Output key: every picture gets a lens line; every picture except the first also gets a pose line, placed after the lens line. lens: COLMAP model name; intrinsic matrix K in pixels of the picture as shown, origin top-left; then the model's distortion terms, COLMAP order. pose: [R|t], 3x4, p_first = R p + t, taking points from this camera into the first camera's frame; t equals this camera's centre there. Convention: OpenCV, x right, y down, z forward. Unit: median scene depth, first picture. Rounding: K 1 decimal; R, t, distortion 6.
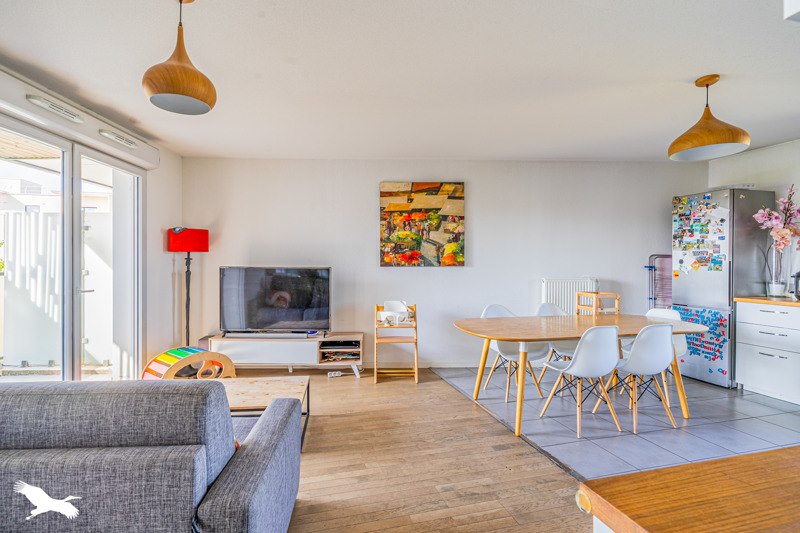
lens RADIAL K [[388.6, 0, 395.1], [0, 388.6, 264.4], [0, 0, 1]] dist [0.005240, -0.000773]
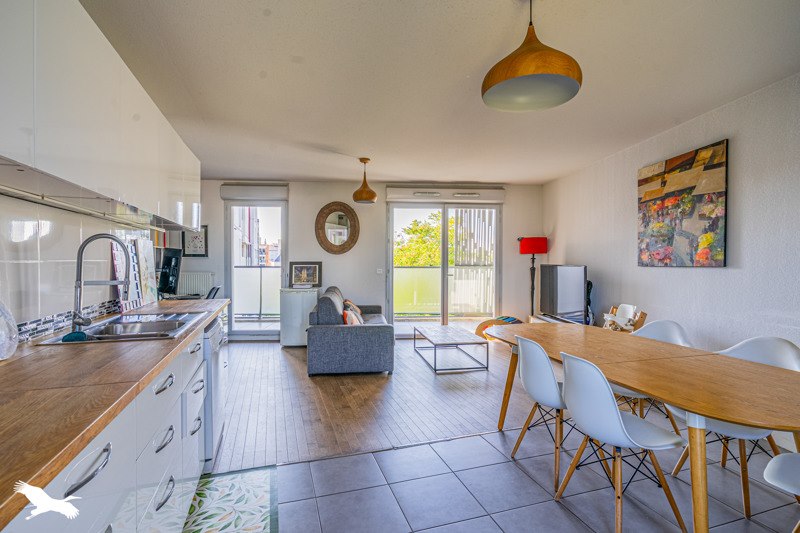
lens RADIAL K [[388.6, 0, 393.0], [0, 388.6, 262.9], [0, 0, 1]] dist [0.005240, -0.000773]
pose [[0.039370, 0.004499, -0.999215, 0.916120], [-0.007339, 0.999964, 0.004213, -0.001226], [0.999198, 0.007167, 0.039401, 0.465055]]
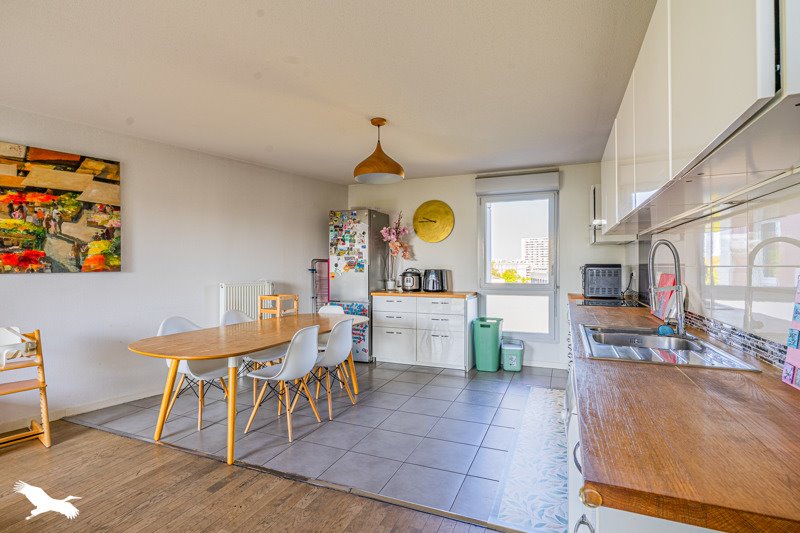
lens RADIAL K [[388.6, 0, 398.1], [0, 388.6, 265.9], [0, 0, 1]] dist [0.005240, -0.000773]
pose [[0.626030, -0.003169, 0.779792, -0.088616], [0.007157, 0.999973, -0.001683, -0.001708], [-0.779766, 0.006635, 0.626036, 0.103075]]
